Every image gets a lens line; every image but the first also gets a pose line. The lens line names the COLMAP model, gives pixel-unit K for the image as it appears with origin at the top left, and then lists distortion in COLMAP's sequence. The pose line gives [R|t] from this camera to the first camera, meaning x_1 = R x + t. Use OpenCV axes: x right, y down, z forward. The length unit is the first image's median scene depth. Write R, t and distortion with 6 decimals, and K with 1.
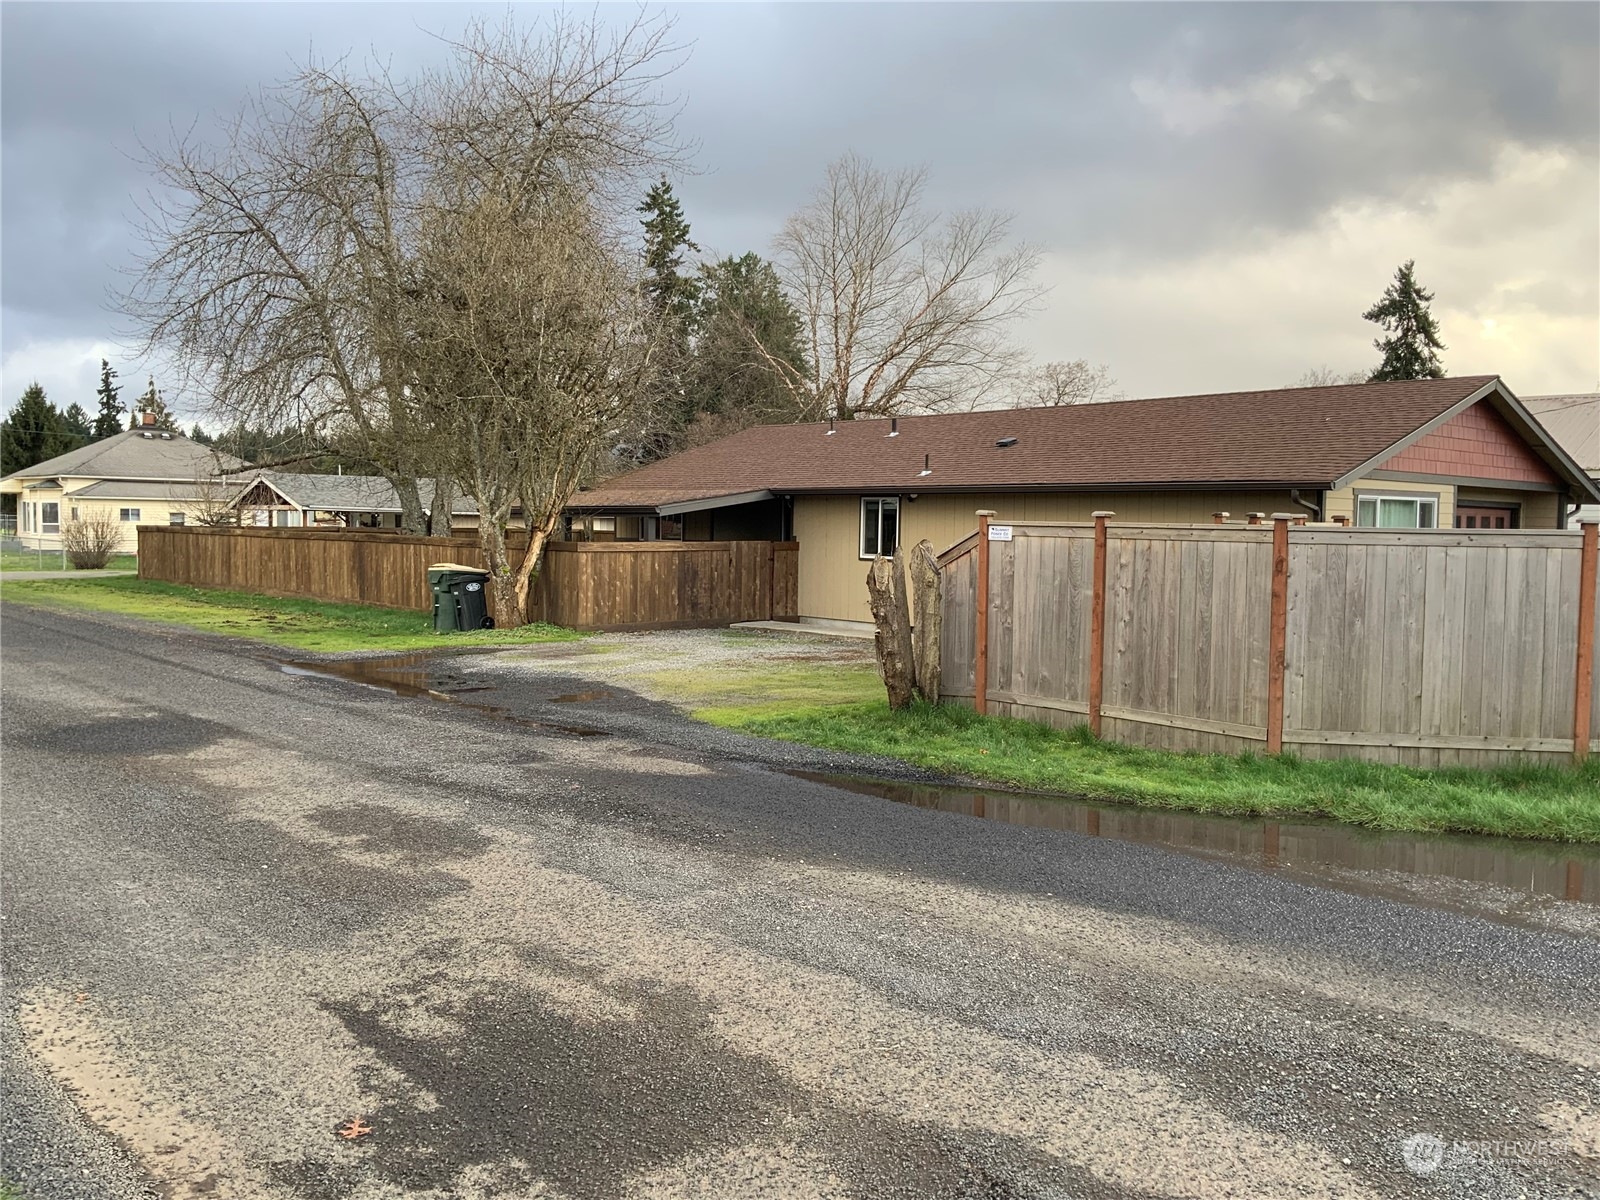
lens RADIAL K [[1318.4, 0, 800.0], [0, 1318.4, 600.0], [0, 0, 1]] dist [0.120816, -0.254096]
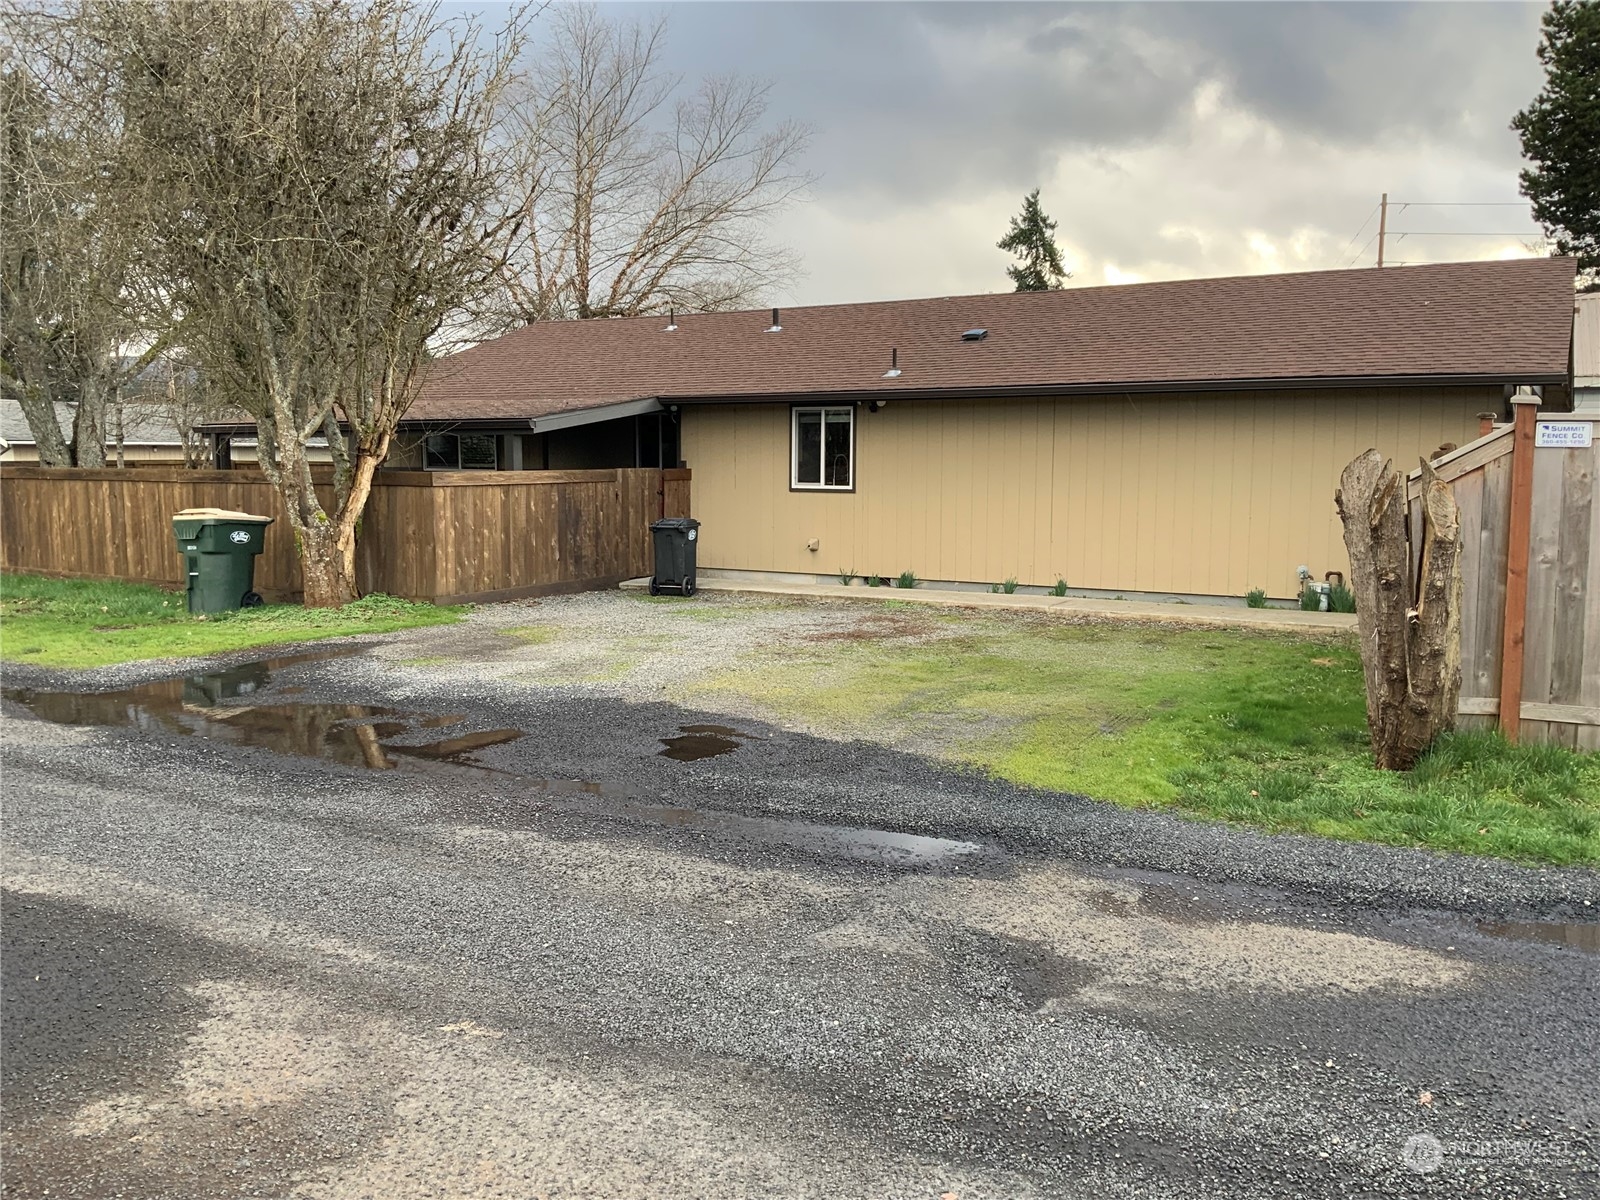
lens RADIAL K [[1318.4, 0, 800.0], [0, 1318.4, 600.0], [0, 0, 1]] dist [0.120816, -0.254096]
pose [[0.952136, -0.045505, 0.302270, -0.186938], [0.029541, 0.997927, 0.057179, -0.011611], [-0.304245, -0.045513, 0.951506, 0.287977]]
